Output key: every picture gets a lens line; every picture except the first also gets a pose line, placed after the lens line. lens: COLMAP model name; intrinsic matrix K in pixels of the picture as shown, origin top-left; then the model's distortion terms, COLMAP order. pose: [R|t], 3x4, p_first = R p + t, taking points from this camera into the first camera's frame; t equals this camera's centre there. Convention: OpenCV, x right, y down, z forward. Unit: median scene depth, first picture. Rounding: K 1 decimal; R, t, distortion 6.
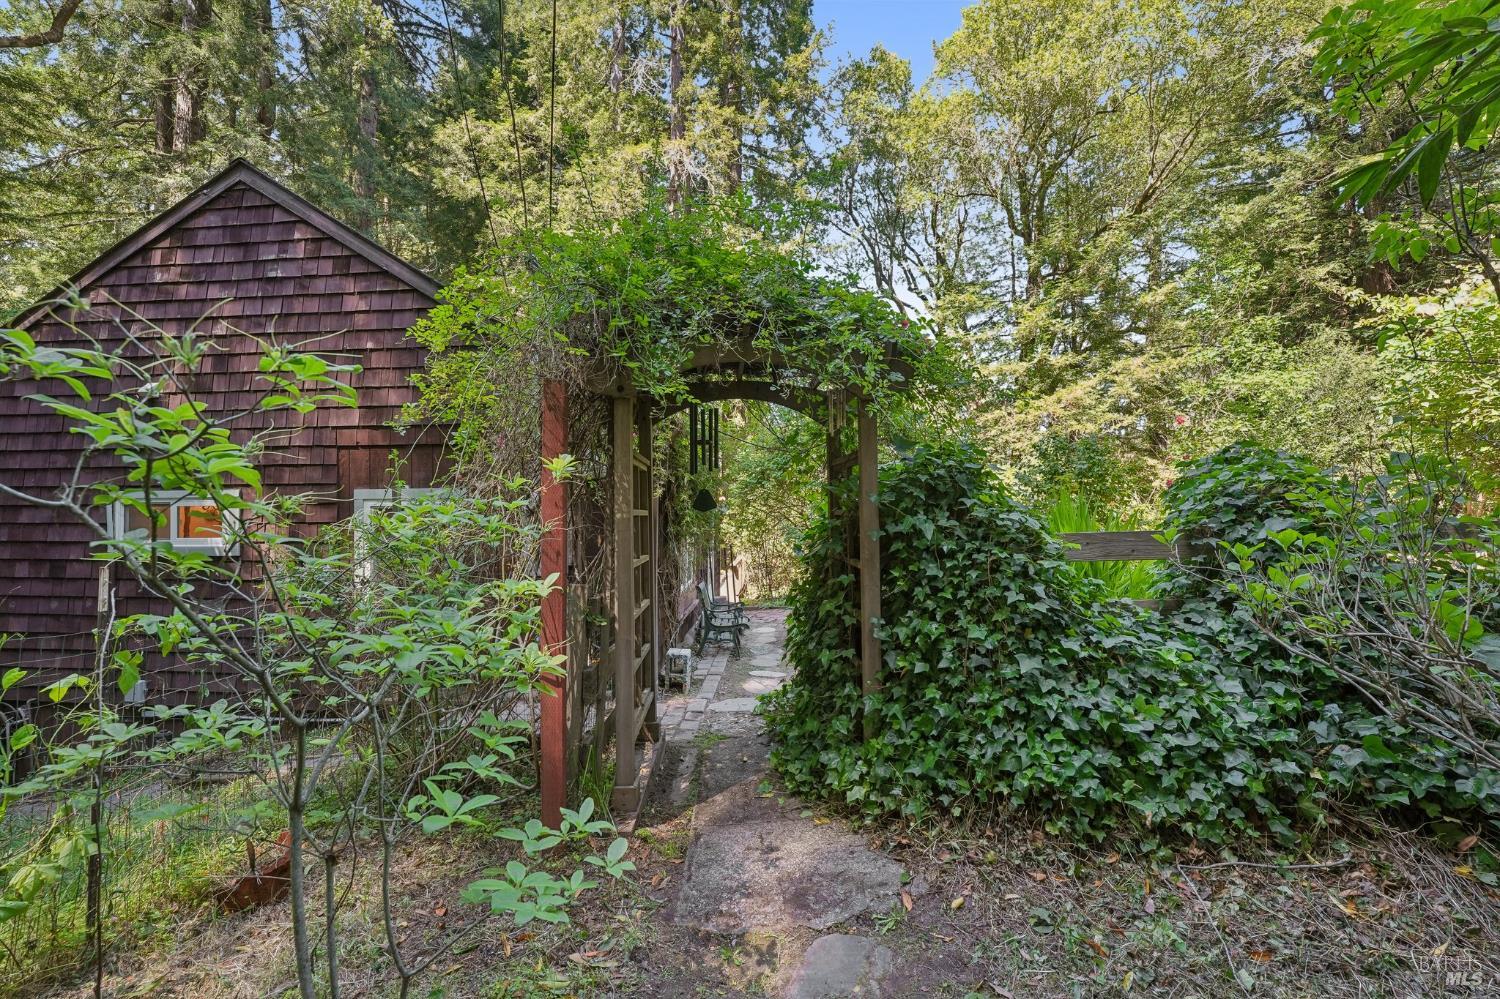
lens RADIAL K [[625.5, 0, 749.2], [0, 625.5, 502.2], [0, 0, 1]] dist [-0.033271, 0.005753]
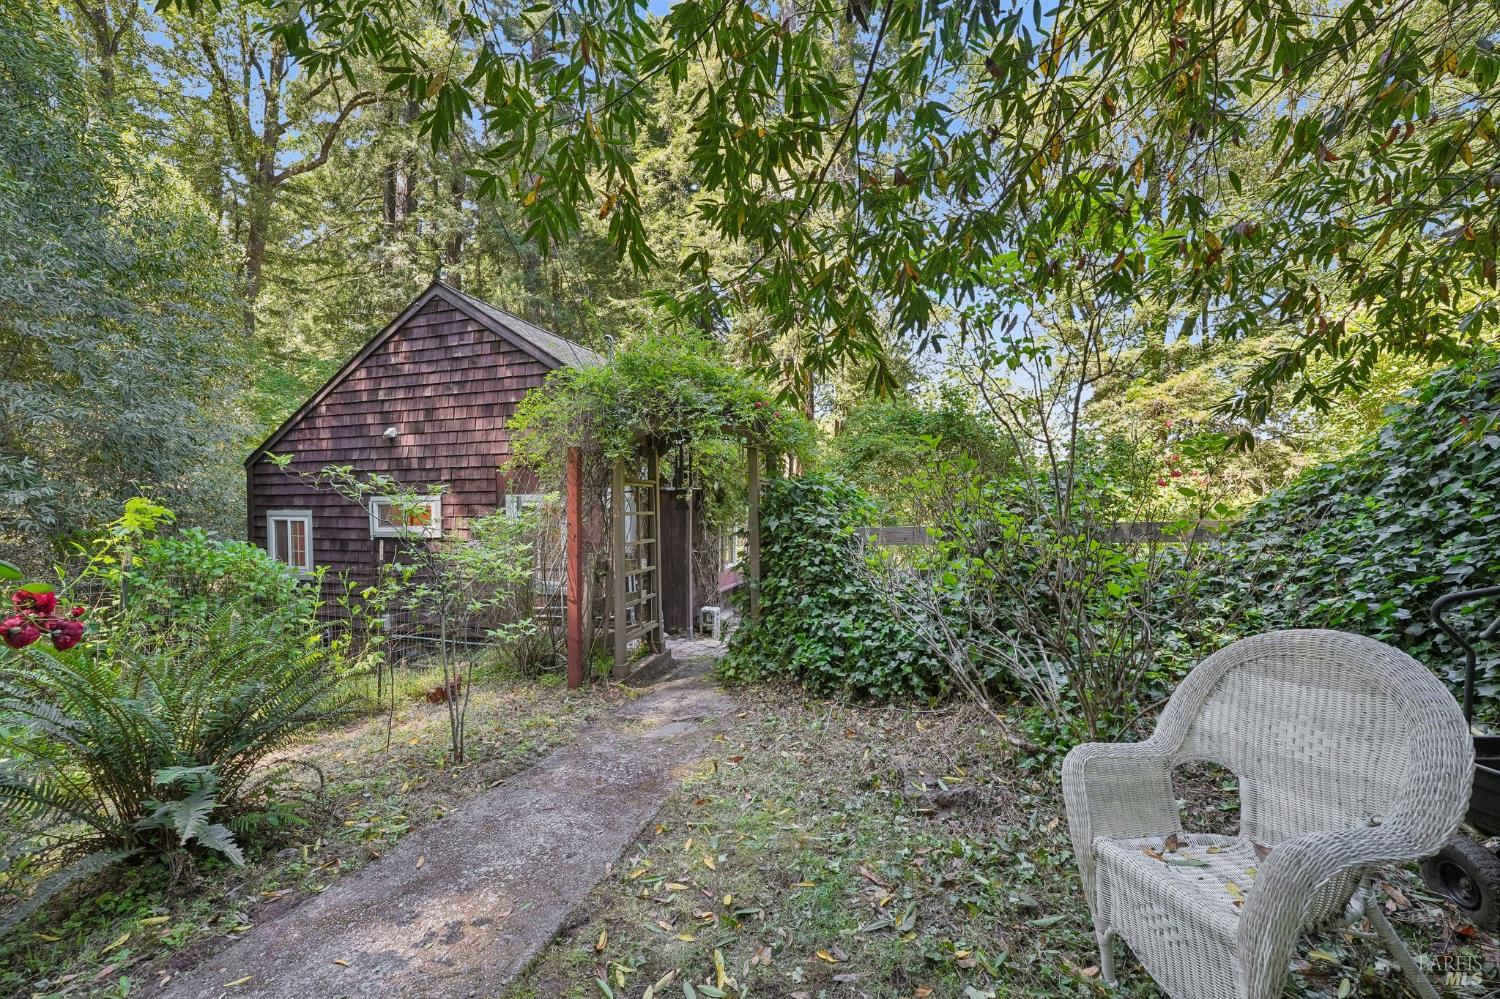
lens RADIAL K [[618.1, 0, 739.1], [0, 618.1, 507.1], [0, 0, 1]] dist [-0.028059, 0.001109]
pose [[0.968098, -0.001196, -0.250567, 0.085457], [0.007729, 0.999655, 0.025089, -0.006925], [0.250451, -0.026225, 0.967774, -0.093516]]
